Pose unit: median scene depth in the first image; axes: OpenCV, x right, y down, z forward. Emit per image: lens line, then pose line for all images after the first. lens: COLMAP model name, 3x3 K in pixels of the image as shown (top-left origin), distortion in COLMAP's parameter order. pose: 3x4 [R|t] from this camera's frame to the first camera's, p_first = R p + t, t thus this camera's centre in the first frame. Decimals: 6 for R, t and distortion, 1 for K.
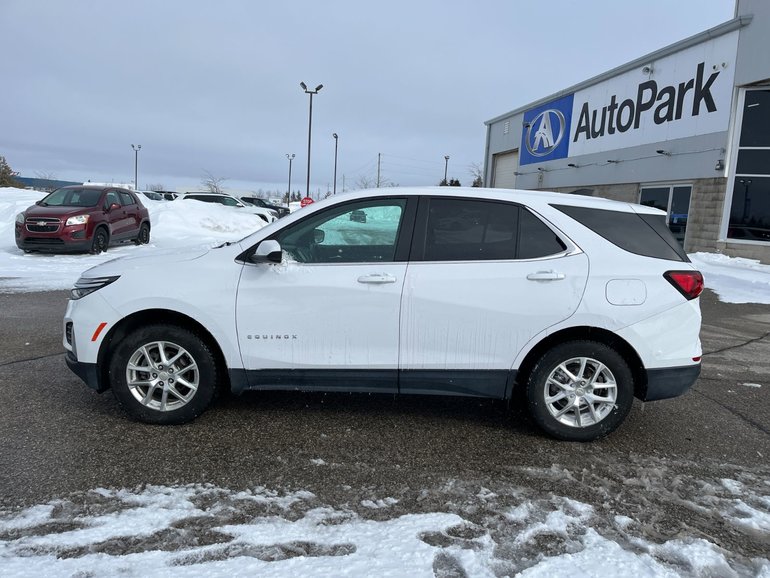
lens RADIAL K [[580.6, 0, 386.7], [0, 580.6, 288.5], [0, 0, 1]] dist [0.084550, -0.108667]
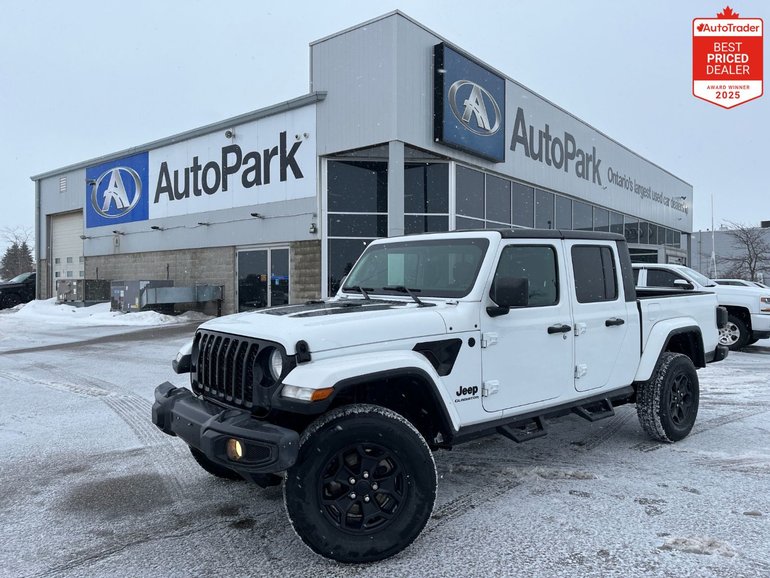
lens RADIAL K [[579.1, 0, 382.3], [0, 579.1, 288.9], [0, 0, 1]] dist [0.081219, -0.114679]
pose [[0.754611, -0.057845, 0.653618, -0.022218], [0.130031, 0.989535, -0.062549, -0.017308], [-0.643160, 0.132191, 0.754236, 0.127305]]
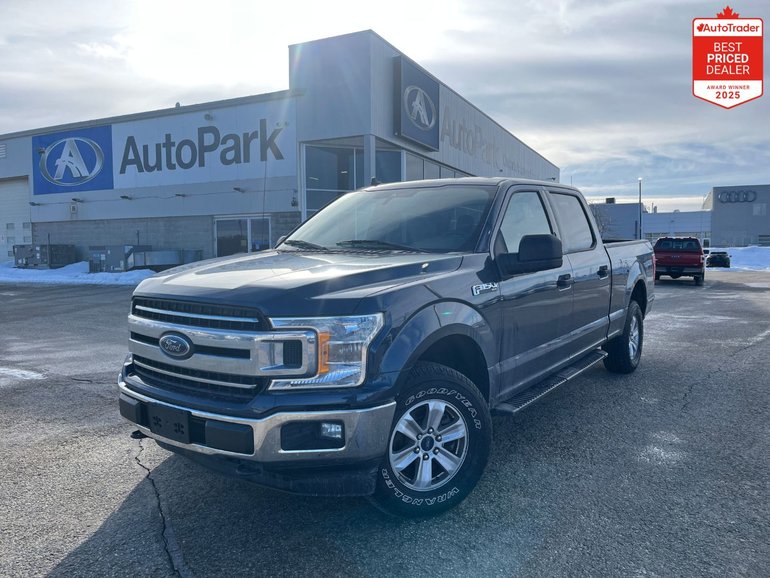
lens RADIAL K [[581.4, 0, 388.4], [0, 581.4, 294.9], [0, 0, 1]] dist [0.078373, -0.115166]
pose [[0.589743, -0.110567, 0.799987, -0.294125], [0.144278, 0.989072, 0.030340, -0.014778], [-0.794599, 0.097528, 0.599250, 0.079652]]
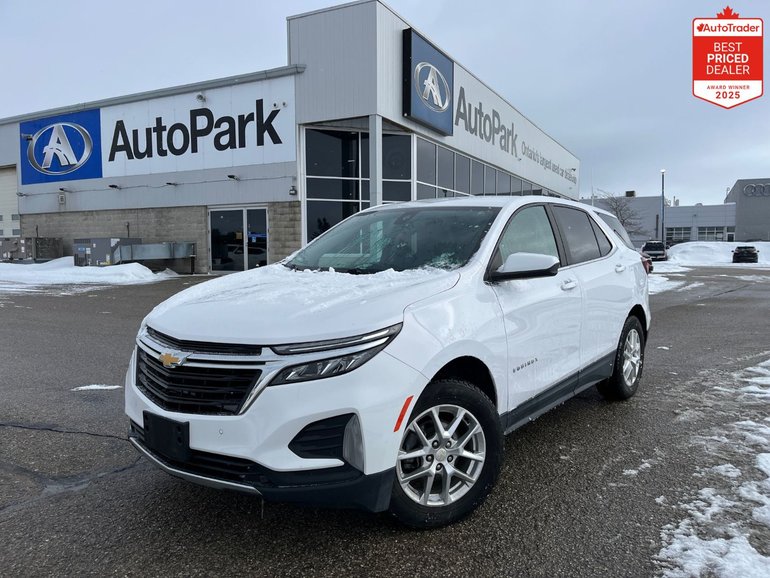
lens RADIAL K [[581.4, 0, 388.4], [0, 581.4, 294.9], [0, 0, 1]] dist [0.078373, -0.115166]
pose [[0.607301, -0.115583, 0.786019, -0.210390], [0.141360, 0.989294, 0.036256, -0.016776], [-0.781795, 0.089094, 0.617138, 0.132308]]
